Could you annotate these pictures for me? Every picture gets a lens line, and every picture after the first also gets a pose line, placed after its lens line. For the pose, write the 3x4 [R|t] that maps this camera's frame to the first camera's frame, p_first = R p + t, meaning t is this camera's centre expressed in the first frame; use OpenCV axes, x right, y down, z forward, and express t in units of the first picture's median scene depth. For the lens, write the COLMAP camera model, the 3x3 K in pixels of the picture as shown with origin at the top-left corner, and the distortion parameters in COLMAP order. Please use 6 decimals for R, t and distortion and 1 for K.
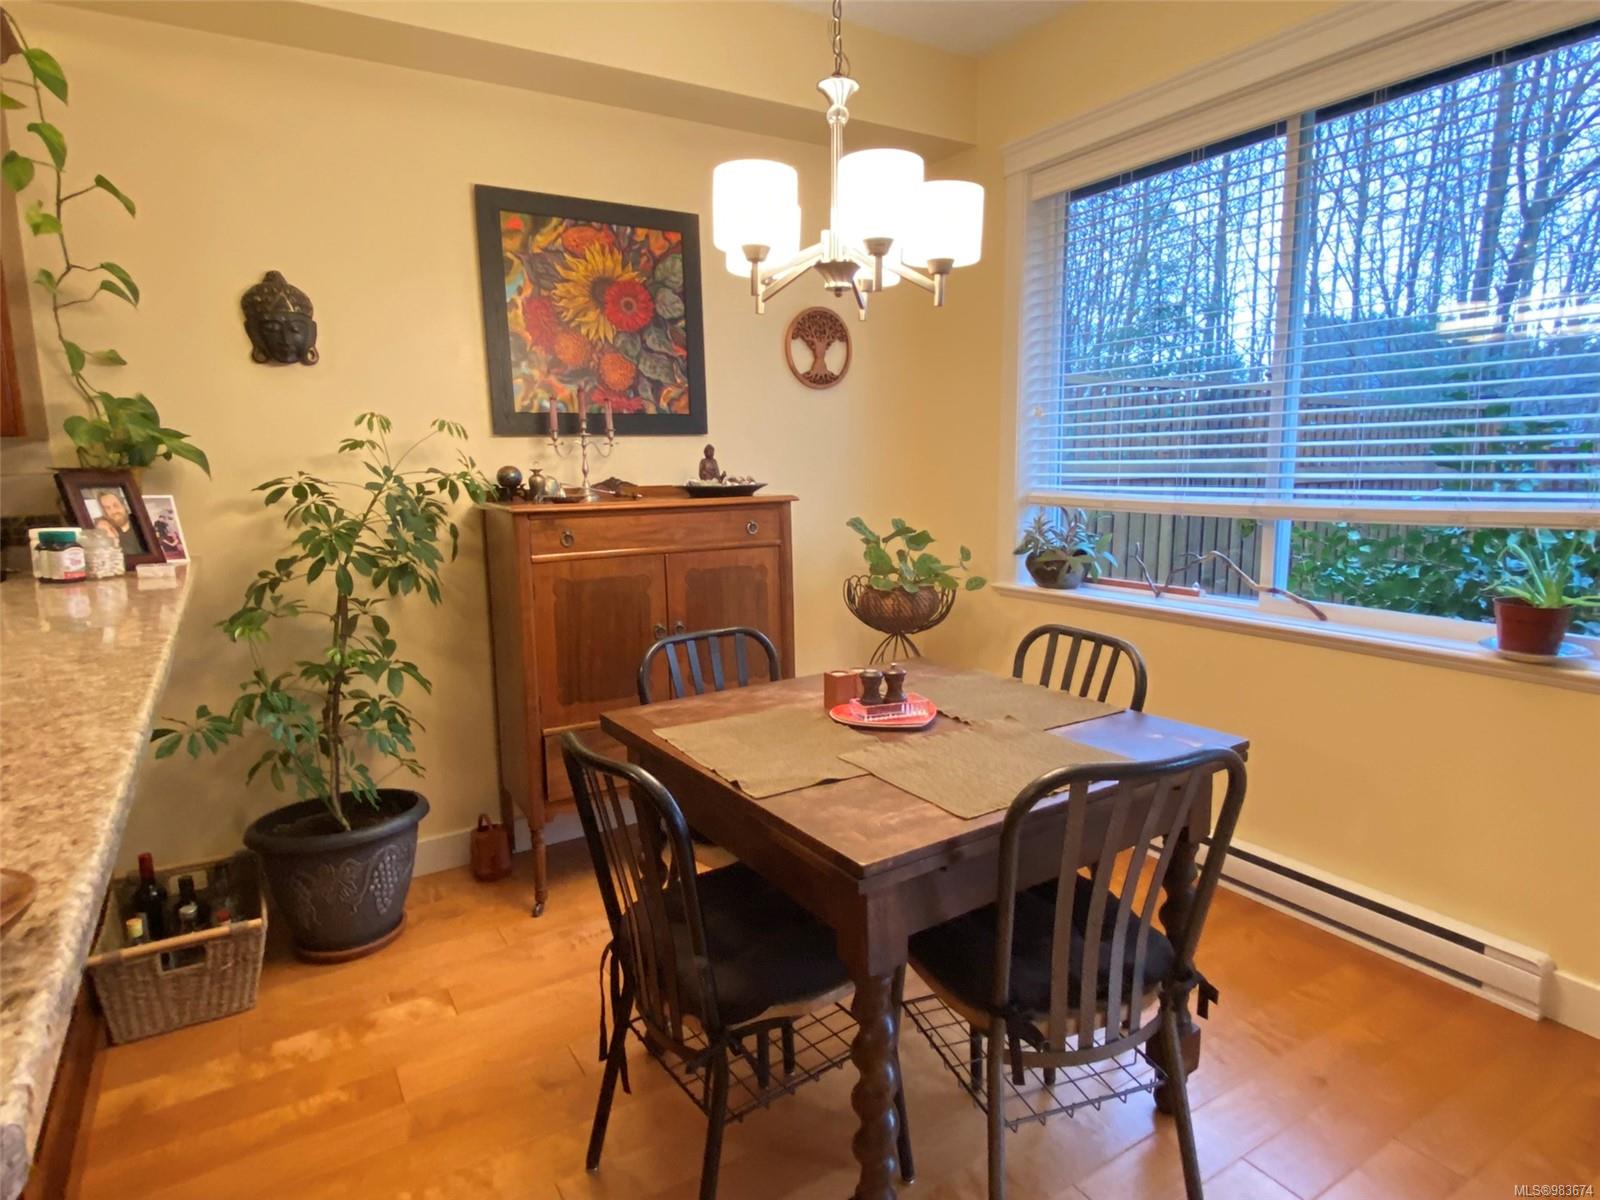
lens RADIAL K [[909.3, 0, 803.2], [0, 909.3, 596.2], [0, 0, 1]] dist [0.061695, -0.053848]
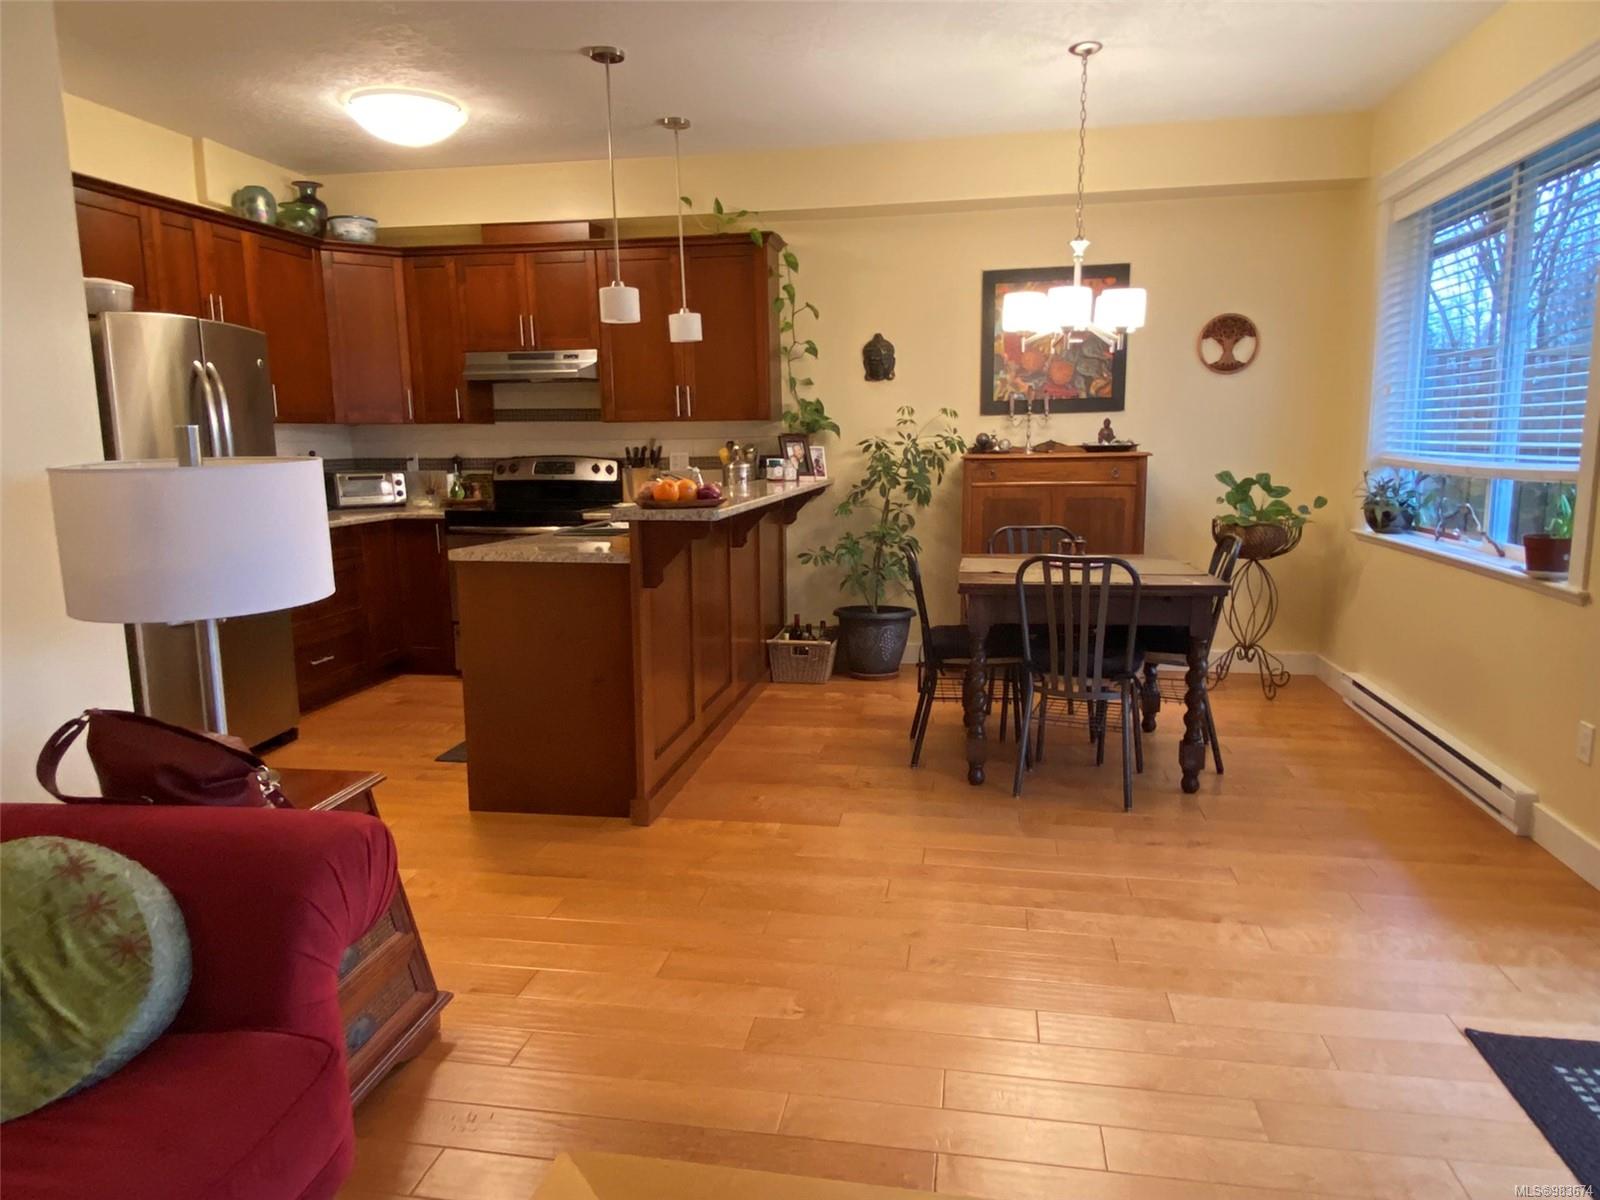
lens RADIAL K [[1040.3, 0, 800.0], [0, 1040.3, 600.0], [0, 0, 1]] dist [0.091990, -0.096295]
pose [[0.747850, 0.113152, -0.654153, 0.789419], [-0.100256, 0.993316, 0.057203, 0.097716], [0.656254, 0.022804, 0.754196, -0.743777]]
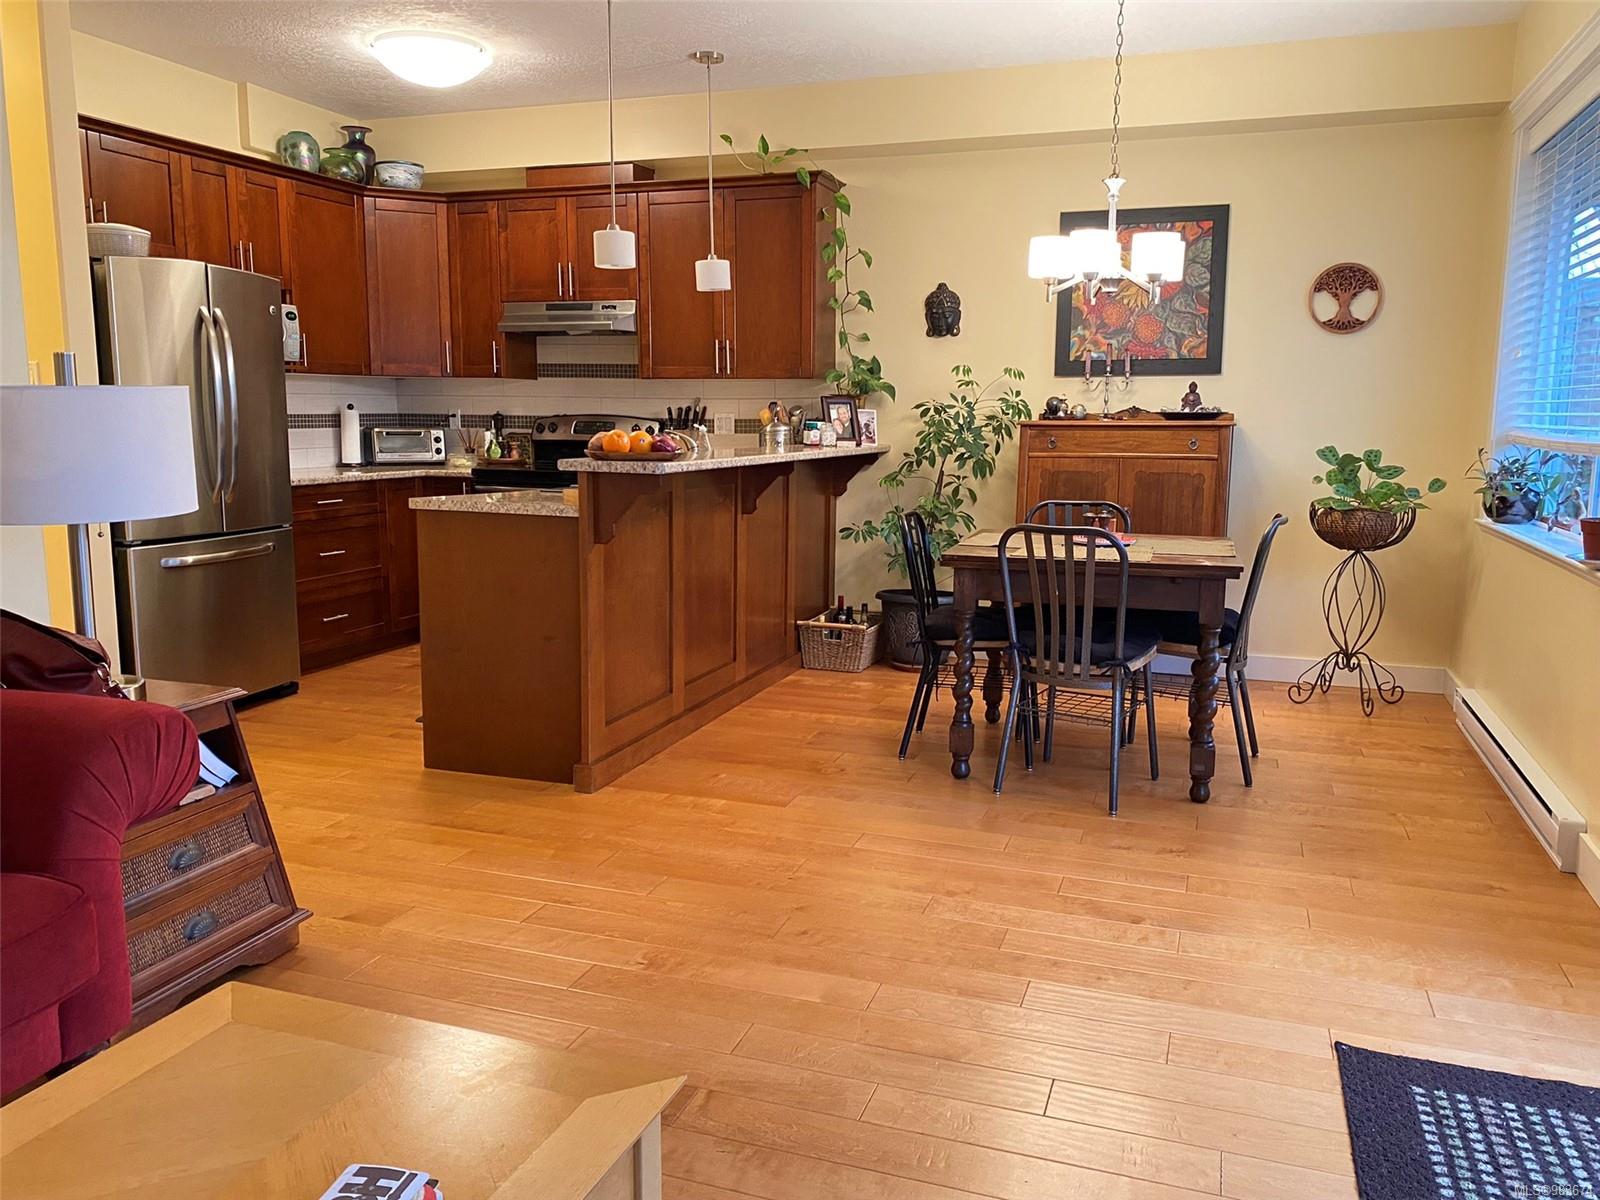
lens RADIAL K [[1225.2, 0, 802.0], [0, 1225.2, 596.0], [0, 0, 1]] dist [0.099148, -0.173351]
pose [[0.629841, 0.139239, -0.764142, 1.078183], [-0.135024, 0.988450, 0.068819, 0.104522], [0.764898, 0.059833, 0.641366, -0.637017]]
